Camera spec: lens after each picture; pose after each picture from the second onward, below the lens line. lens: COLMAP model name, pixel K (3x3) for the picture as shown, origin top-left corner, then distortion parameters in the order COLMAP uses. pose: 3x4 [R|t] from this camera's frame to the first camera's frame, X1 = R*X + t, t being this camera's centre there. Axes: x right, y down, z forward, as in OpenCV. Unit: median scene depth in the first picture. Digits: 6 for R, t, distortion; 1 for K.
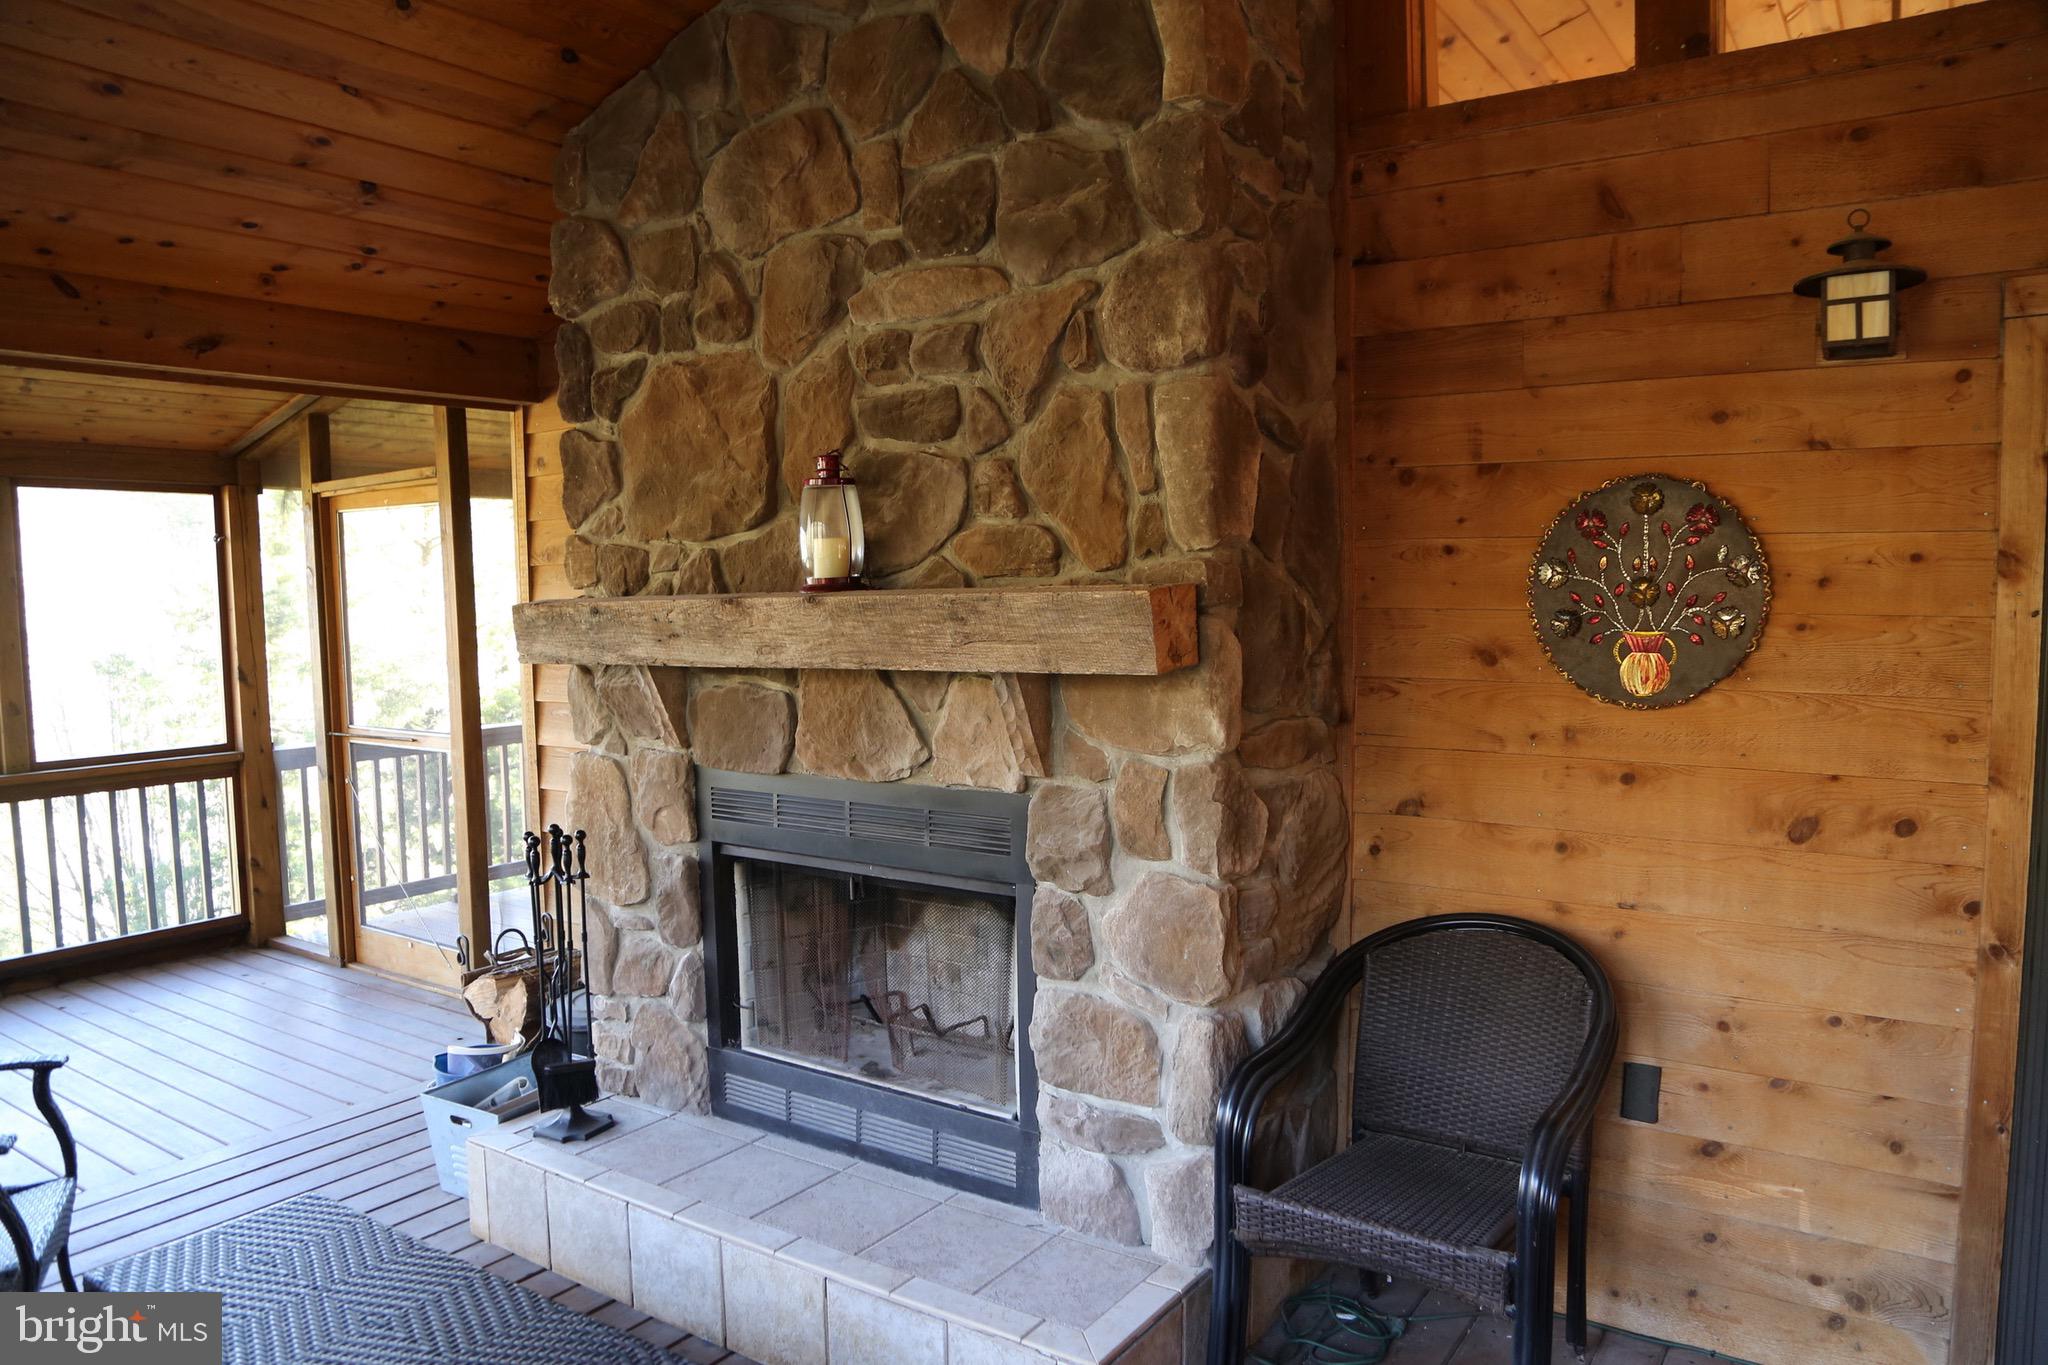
lens RADIAL K [[1460.9, 0, 1017.2], [0, 1460.9, 719.3], [0, 0, 1]] dist [-0.195149, 0.130600]
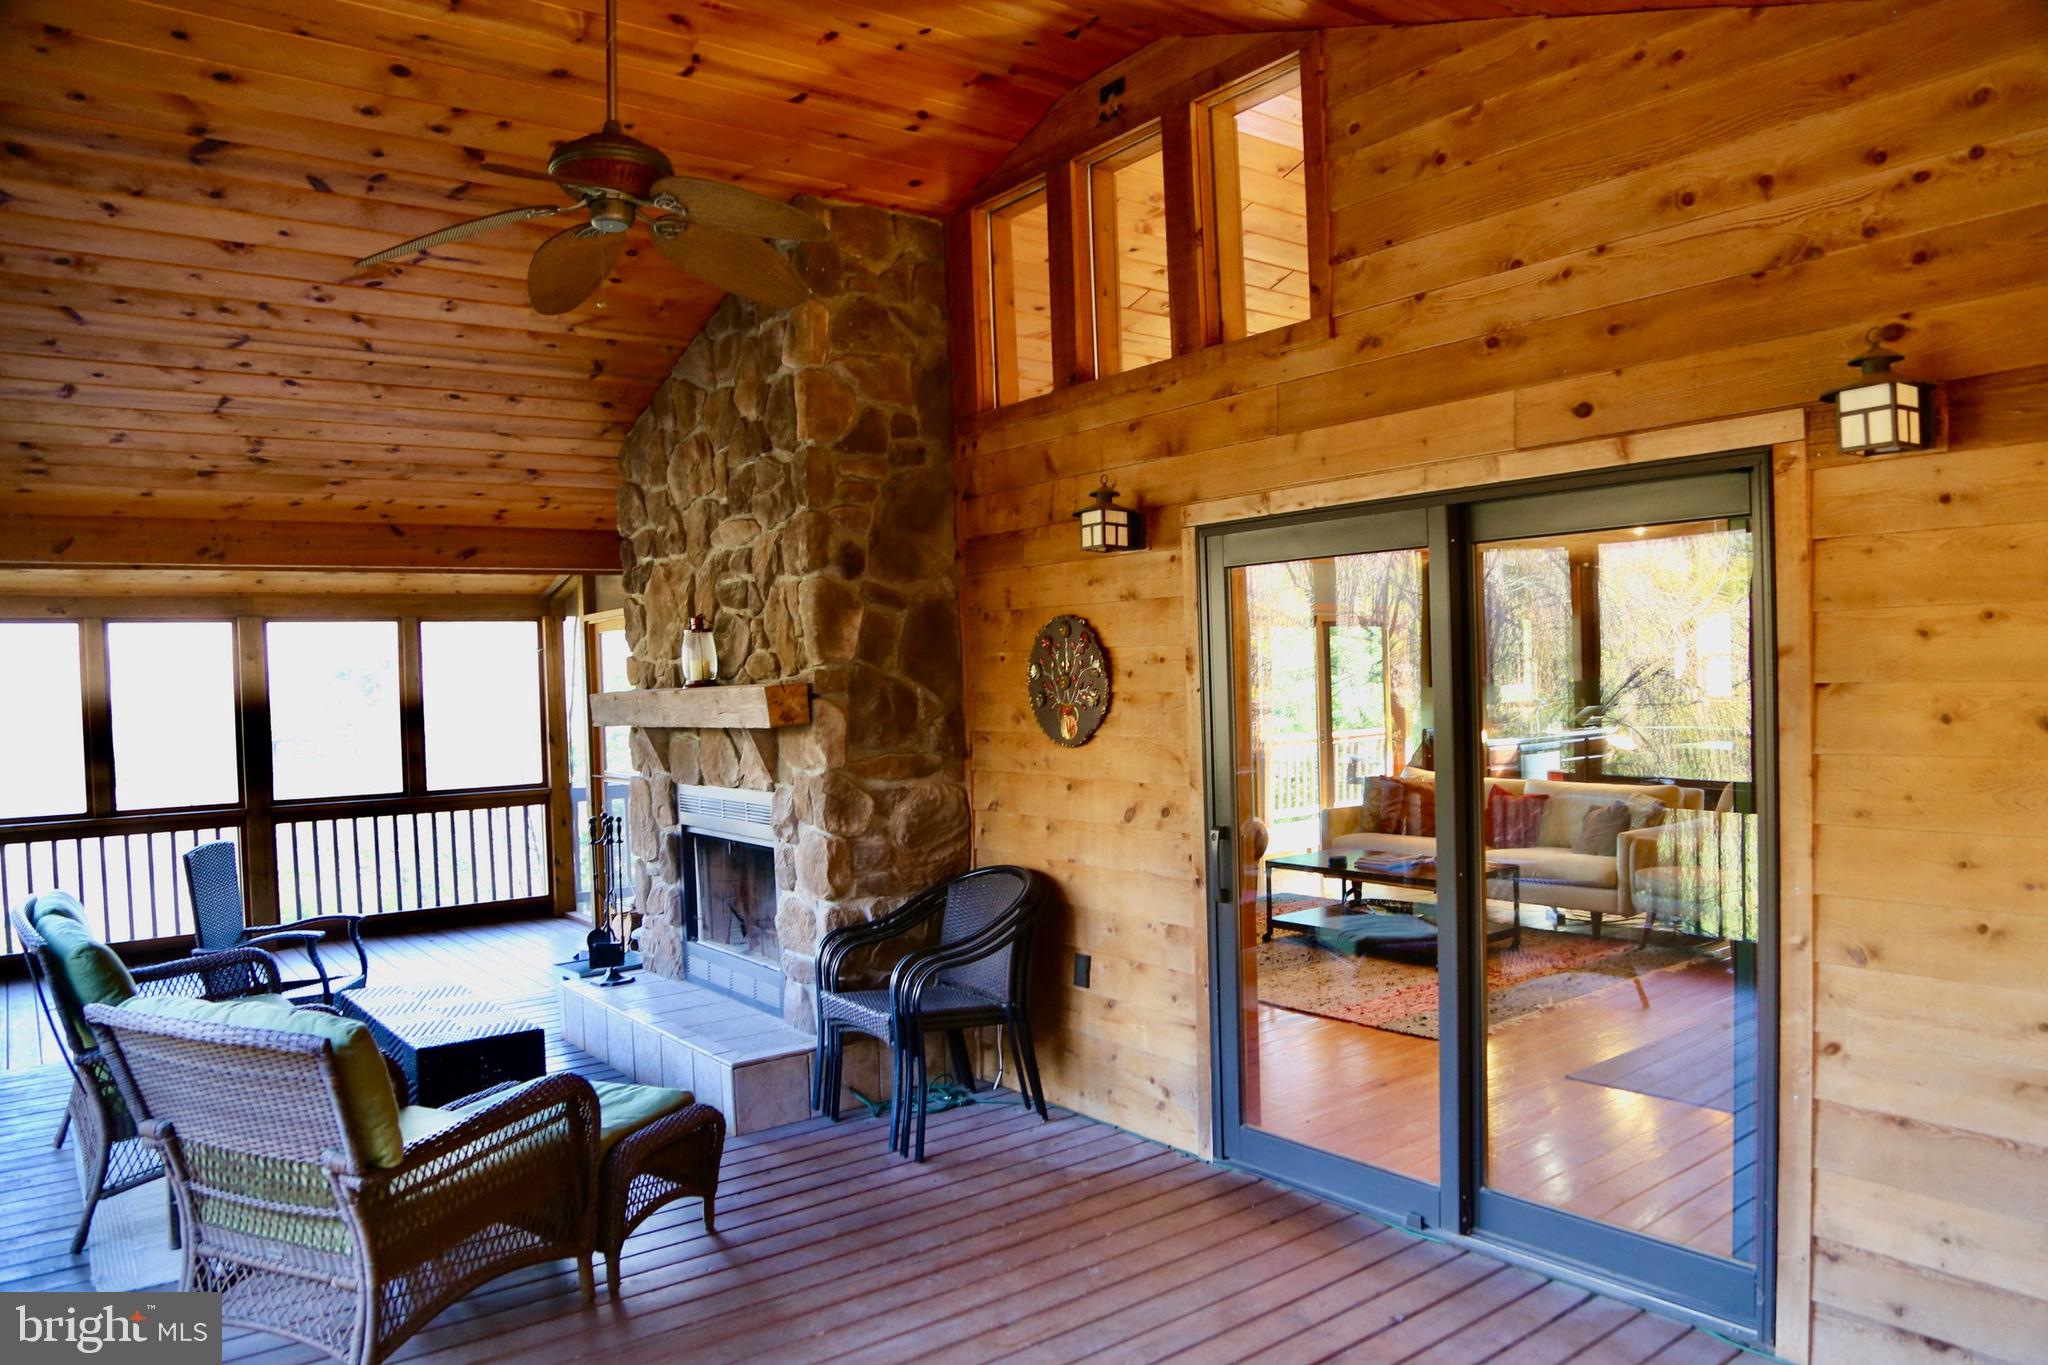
lens RADIAL K [[1381.3, 0, 1024.0], [0, 1381.3, 682.5], [0, 0, 1]] dist [-0.218564, -0.001089]
pose [[0.959257, -0.013451, -0.282216, 0.786626], [-0.009774, 0.996688, -0.080726, 0.046531], [0.282367, 0.080195, 0.955948, -0.600203]]
